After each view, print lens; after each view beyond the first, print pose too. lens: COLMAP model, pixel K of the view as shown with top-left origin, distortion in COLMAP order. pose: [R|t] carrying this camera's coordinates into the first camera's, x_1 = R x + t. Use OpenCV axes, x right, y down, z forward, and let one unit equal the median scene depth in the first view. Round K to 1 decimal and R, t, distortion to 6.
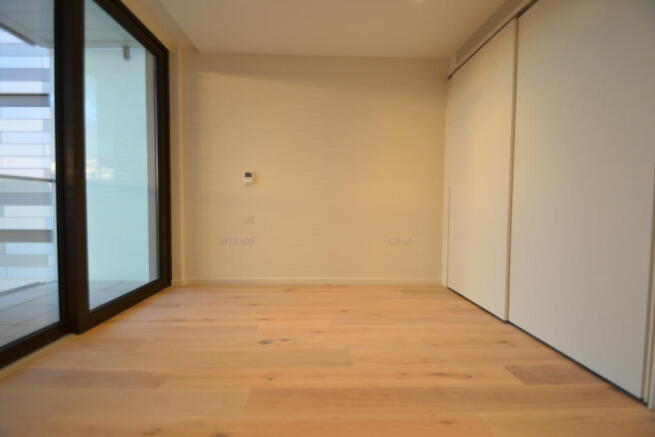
lens RADIAL K [[288.4, 0, 318.6], [0, 288.4, 216.7], [0, 0, 1]] dist [0.000217, -0.005907]
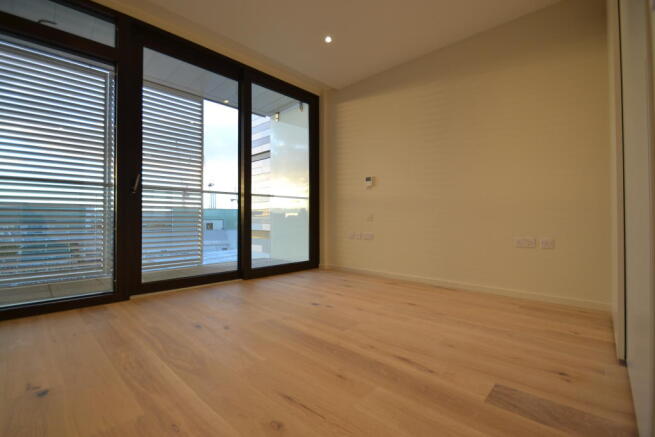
lens RADIAL K [[288.4, 0, 325.3], [0, 288.4, 214.2], [0, 0, 1]] dist [0.000217, -0.005907]
pose [[0.714699, -0.022157, -0.699081, 0.510402], [-0.024926, 0.998056, -0.057117, 0.076932], [0.698988, 0.058247, 0.712758, 0.070047]]
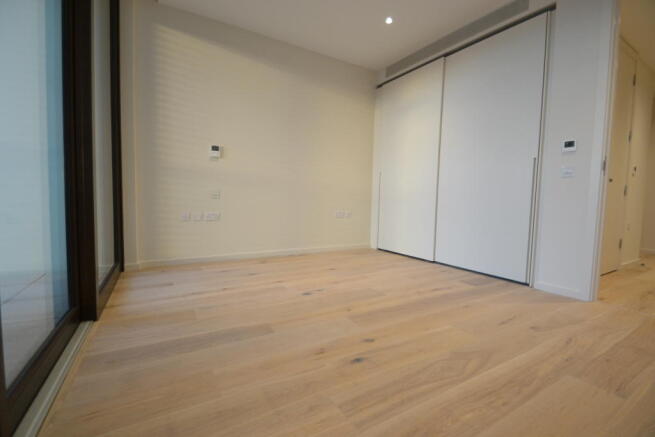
lens RADIAL K [[288.4, 0, 311.3], [0, 288.4, 216.9], [0, 0, 1]] dist [0.000217, -0.005907]
pose [[0.882204, -0.020934, 0.470402, -0.487217], [0.007266, 0.999498, 0.030853, 0.065900], [-0.470812, -0.023800, 0.881913, -0.008198]]
